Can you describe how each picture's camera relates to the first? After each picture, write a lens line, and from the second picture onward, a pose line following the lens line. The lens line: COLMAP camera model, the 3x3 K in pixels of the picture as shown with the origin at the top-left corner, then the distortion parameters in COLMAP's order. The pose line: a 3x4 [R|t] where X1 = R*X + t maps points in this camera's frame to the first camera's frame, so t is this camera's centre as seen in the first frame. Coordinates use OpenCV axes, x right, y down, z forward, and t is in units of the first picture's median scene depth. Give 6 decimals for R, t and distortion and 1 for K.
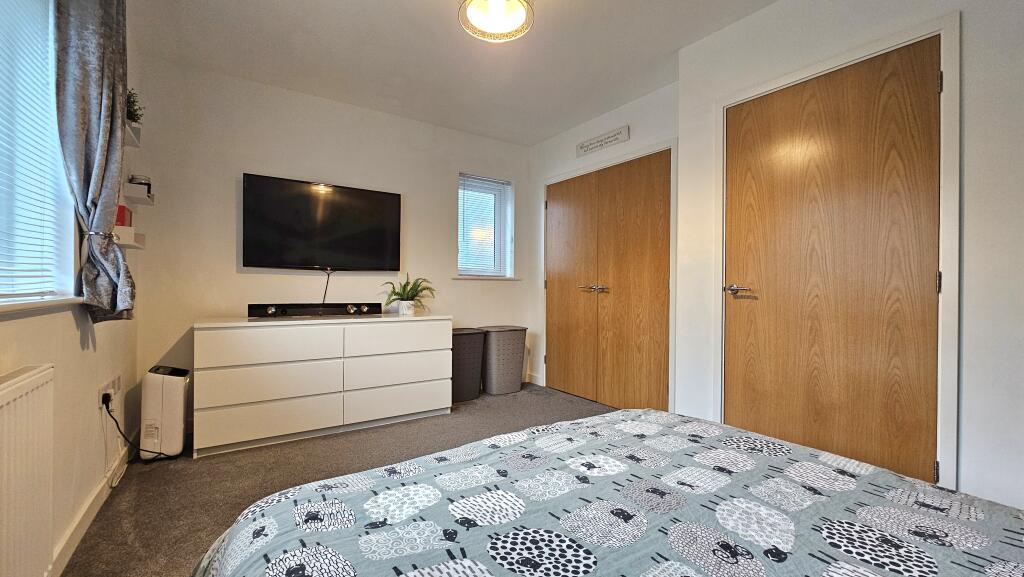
lens RADIAL K [[415.0, 0, 512.4], [0, 415.0, 290.3], [0, 0, 1]] dist [-0.000582, 0.000012]
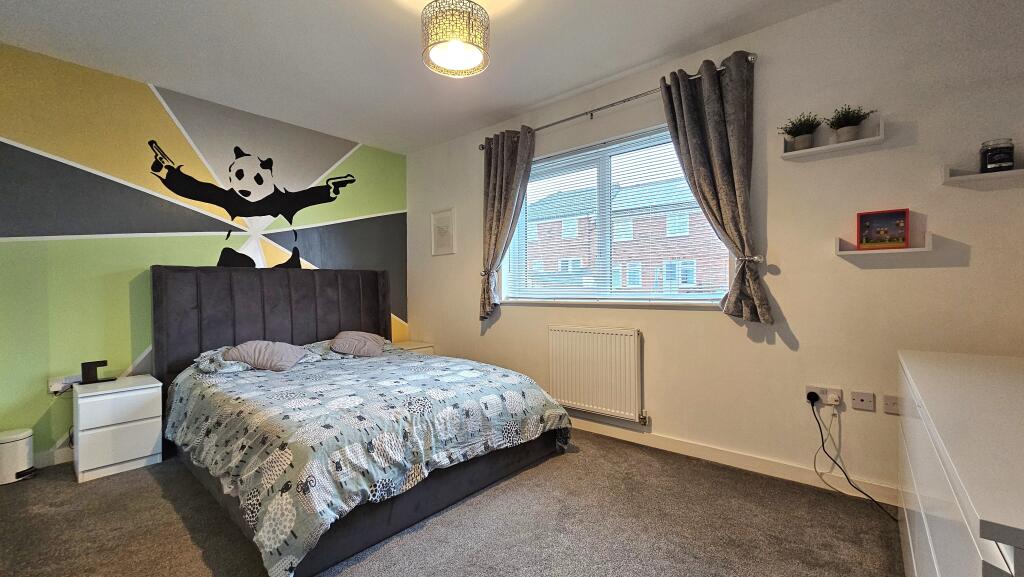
lens RADIAL K [[415.0, 0, 512.4], [0, 415.0, 290.3], [0, 0, 1]] dist [-0.000582, 0.000012]
pose [[-0.964754, 0.000659, -0.263154, 0.169935], [-0.001116, 0.999978, 0.006596, -0.062145], [0.263153, 0.006657, -0.964731, 3.185255]]
